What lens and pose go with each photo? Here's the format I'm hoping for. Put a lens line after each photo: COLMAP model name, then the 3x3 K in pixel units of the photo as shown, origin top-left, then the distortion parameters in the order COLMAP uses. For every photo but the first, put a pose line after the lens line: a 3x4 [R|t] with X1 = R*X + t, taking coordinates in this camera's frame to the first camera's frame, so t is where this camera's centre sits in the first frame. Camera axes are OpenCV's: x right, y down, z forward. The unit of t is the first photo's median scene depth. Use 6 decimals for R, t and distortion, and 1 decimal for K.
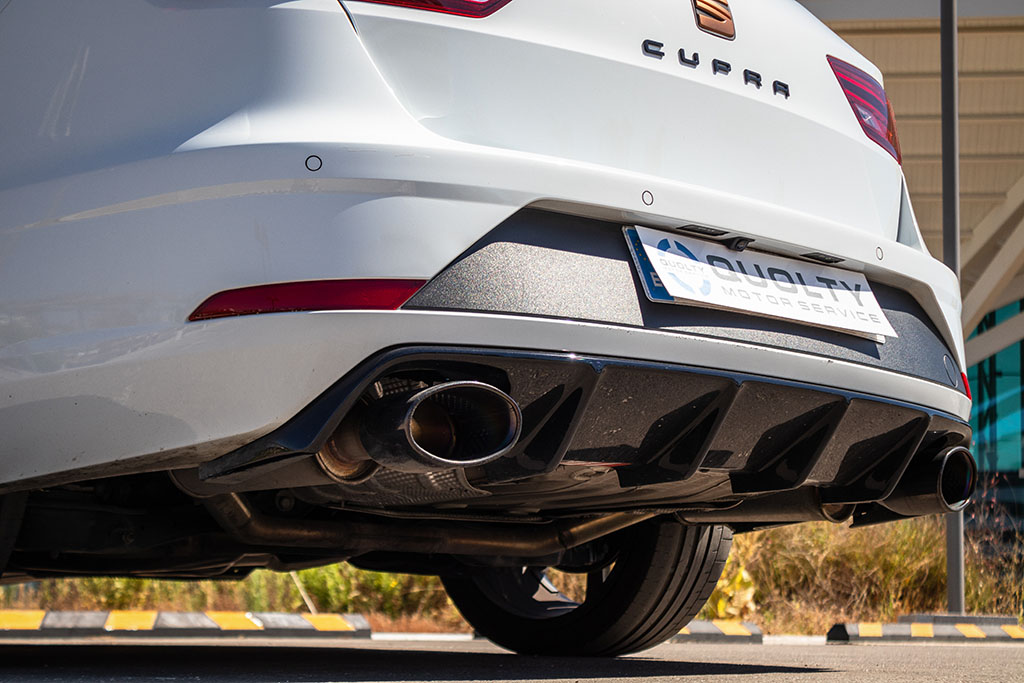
lens RADIAL K [[2013.9, 0, 513.4], [0, 2013.9, 337.0], [0, 0, 1]] dist [0.092120, 0.000000]
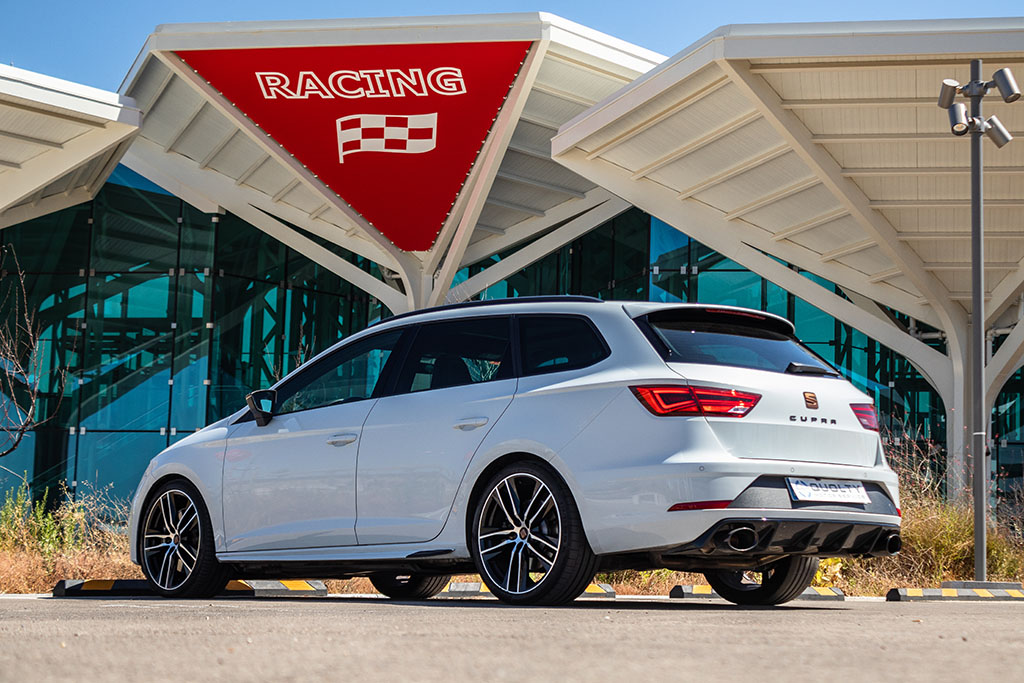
lens RADIAL K [[2013.9, 0, 515.0], [0, 2013.9, 338.5], [0, 0, 1]] dist [0.092120, 0.000000]
pose [[0.998856, -0.006268, -0.047407, -0.215765], [0.007245, 0.999764, 0.020470, -0.328545], [0.047268, -0.020790, 0.998666, -2.192958]]
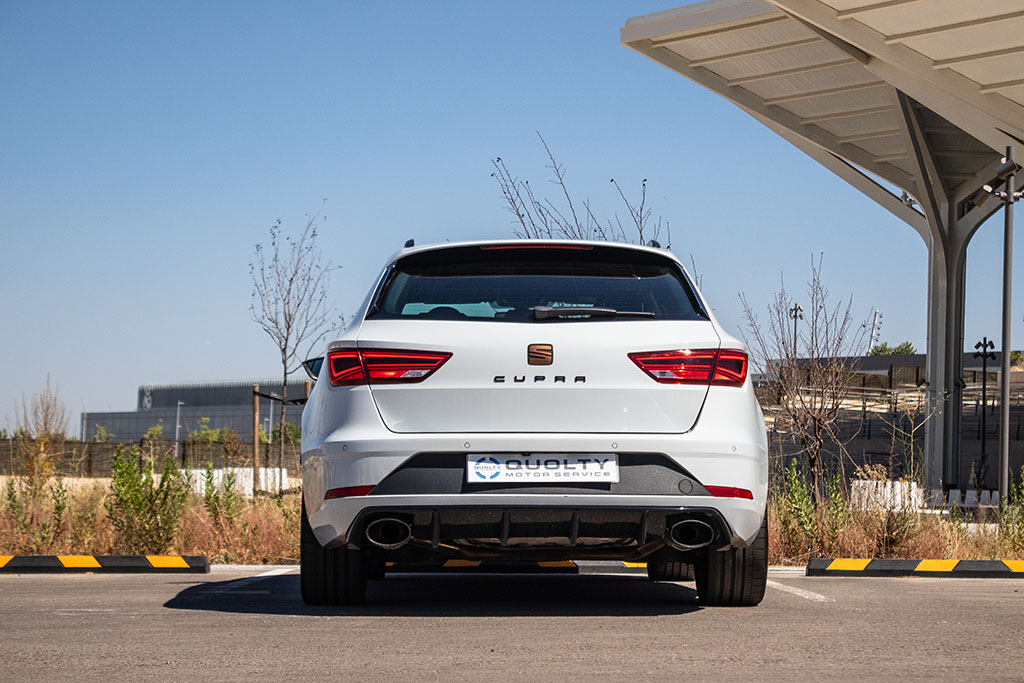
lens RADIAL K [[2482.8, 0, 521.1], [0, 2482.8, 336.2], [0, 0, 1]] dist [0.154398, 0.000000]
pose [[0.714344, -0.048944, -0.698081, 2.250599], [0.099118, 0.994571, 0.031695, -0.285984], [0.692739, -0.091834, 0.715317, -1.231871]]
